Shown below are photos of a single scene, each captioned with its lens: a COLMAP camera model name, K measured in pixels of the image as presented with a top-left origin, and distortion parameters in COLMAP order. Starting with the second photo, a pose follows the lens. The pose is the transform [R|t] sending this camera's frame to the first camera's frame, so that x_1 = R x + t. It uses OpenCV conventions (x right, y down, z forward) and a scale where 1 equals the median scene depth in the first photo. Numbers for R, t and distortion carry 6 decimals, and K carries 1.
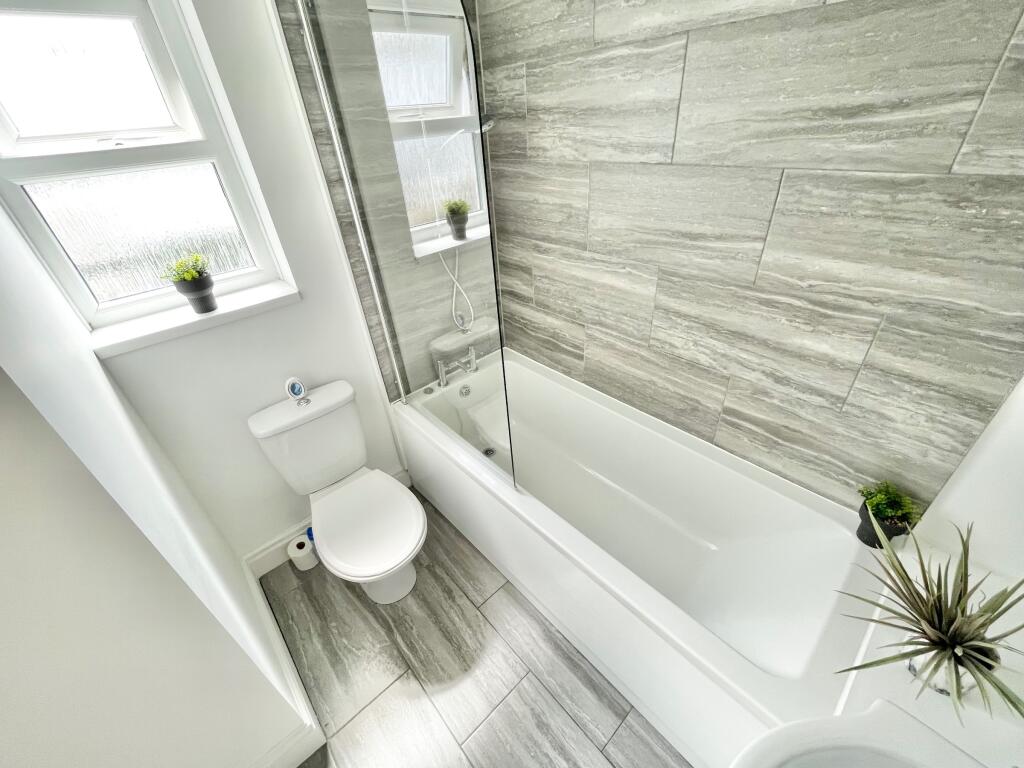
lens RADIAL K [[414.8, 0, 511.2], [0, 414.8, 382.3], [0, 0, 1]] dist [-0.006211, 0.001591]
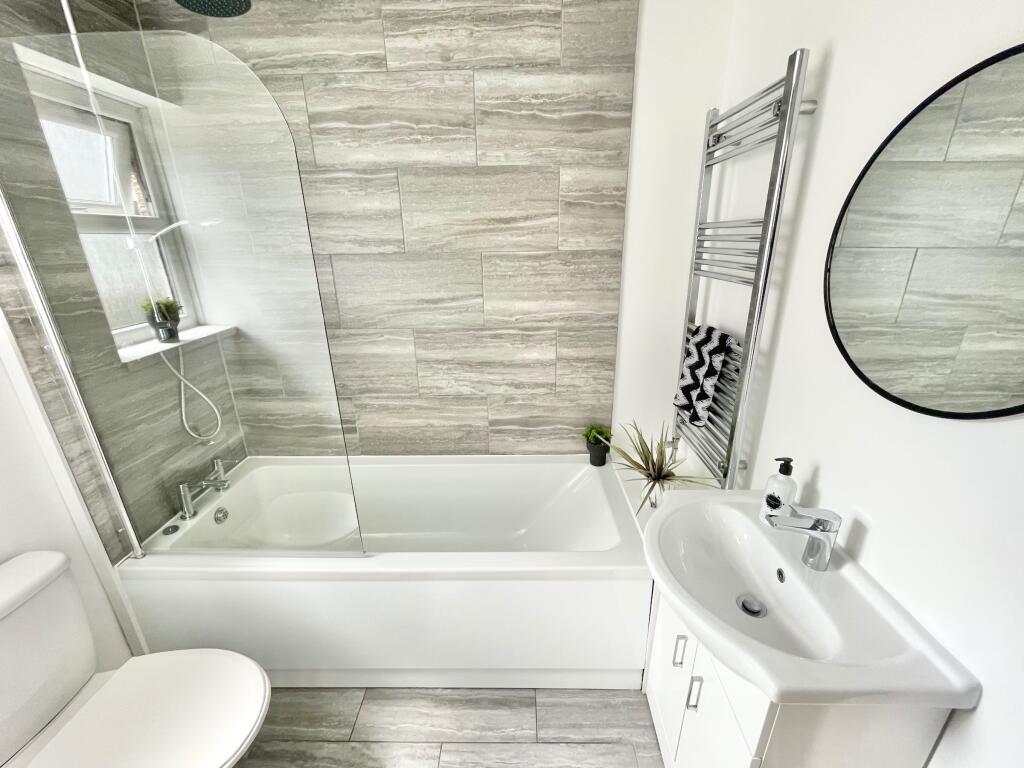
lens RADIAL K [[414.8, 0, 512.1], [0, 414.8, 381.6], [0, 0, 1]] dist [-0.006211, 0.001591]
pose [[0.683465, -0.185424, 0.706041, -0.381771], [0.374465, 0.919304, -0.121060, 0.143891], [-0.626619, 0.347128, 0.697747, -0.015429]]
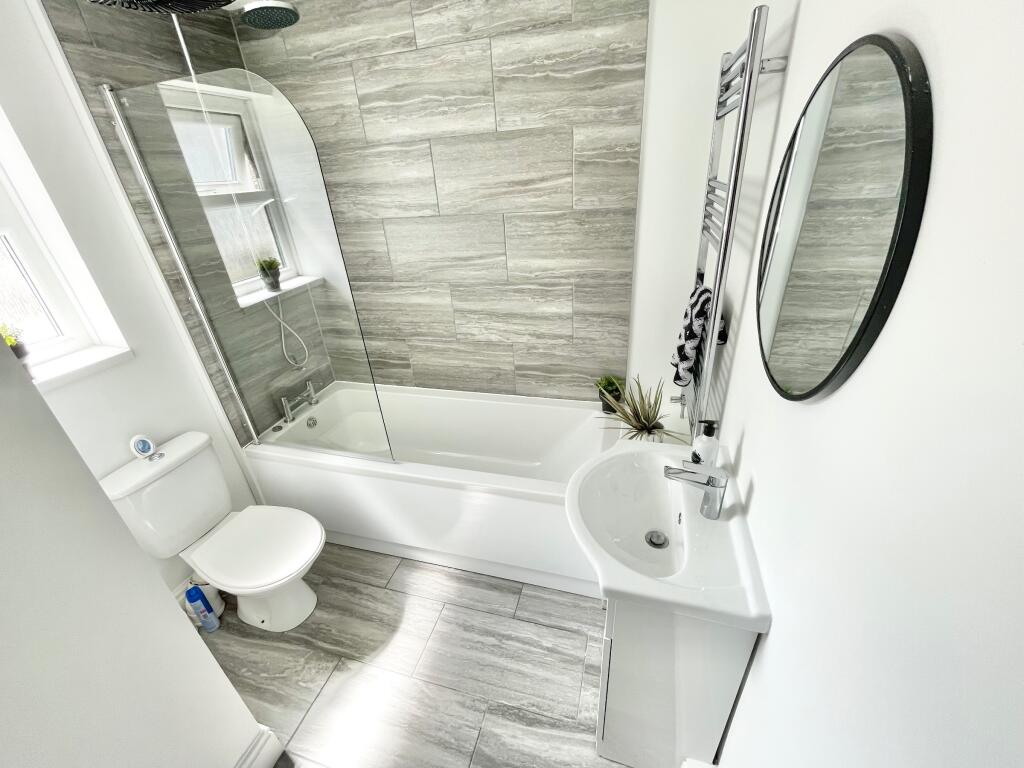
lens RADIAL K [[414.8, 0, 510.9], [0, 414.8, 381.5], [0, 0, 1]] dist [-0.006211, 0.001591]
pose [[0.851939, -0.228287, 0.471259, -0.241579], [0.294438, 0.953059, -0.070603, 0.234994], [-0.433020, 0.198906, 0.879164, -0.331634]]
